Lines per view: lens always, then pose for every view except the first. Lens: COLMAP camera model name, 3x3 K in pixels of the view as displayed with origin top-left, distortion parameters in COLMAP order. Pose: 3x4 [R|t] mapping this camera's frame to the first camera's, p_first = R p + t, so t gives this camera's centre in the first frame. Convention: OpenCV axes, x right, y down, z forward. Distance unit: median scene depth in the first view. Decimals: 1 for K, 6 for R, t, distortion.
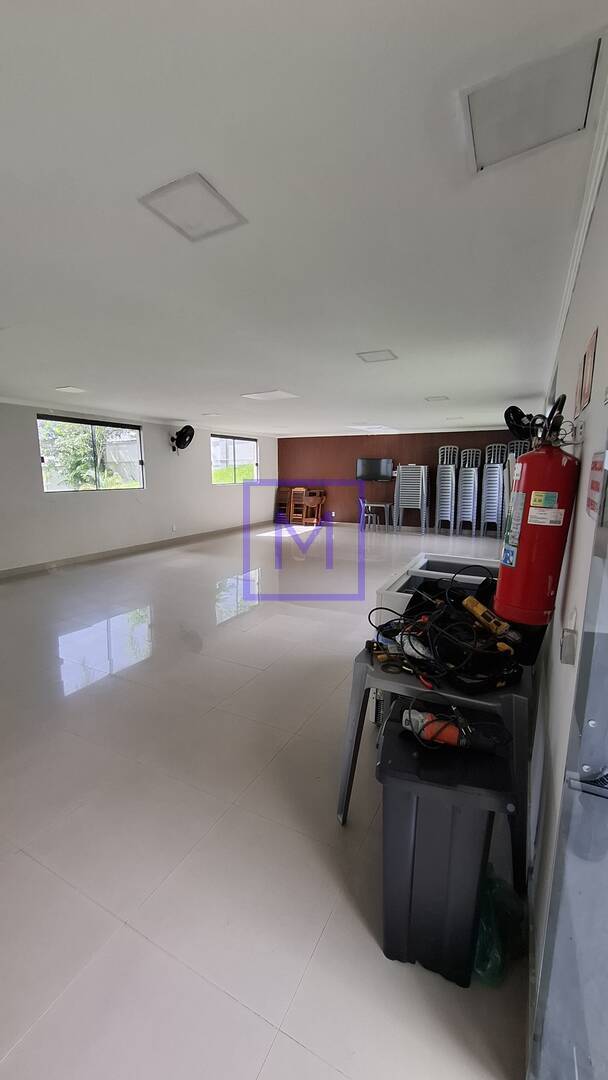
lens RADIAL K [[432.1, 0, 300.8], [0, 432.1, 539.1], [0, 0, 1]] dist [0.000945, 0.000418]
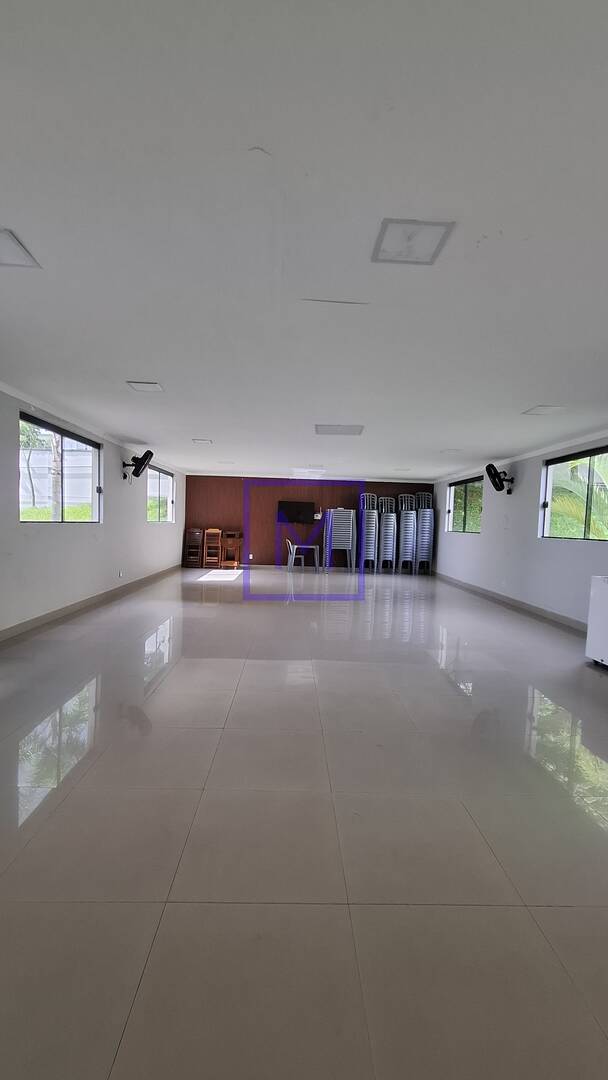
lens RADIAL K [[433.7, 0, 303.1], [0, 433.7, 521.4], [0, 0, 1]] dist [0.000262, 0.000085]
pose [[0.871188, 0.028687, 0.490111, -0.337230], [0.045516, 0.989272, -0.138811, 0.004311], [-0.488836, 0.143238, 0.860536, 0.118884]]
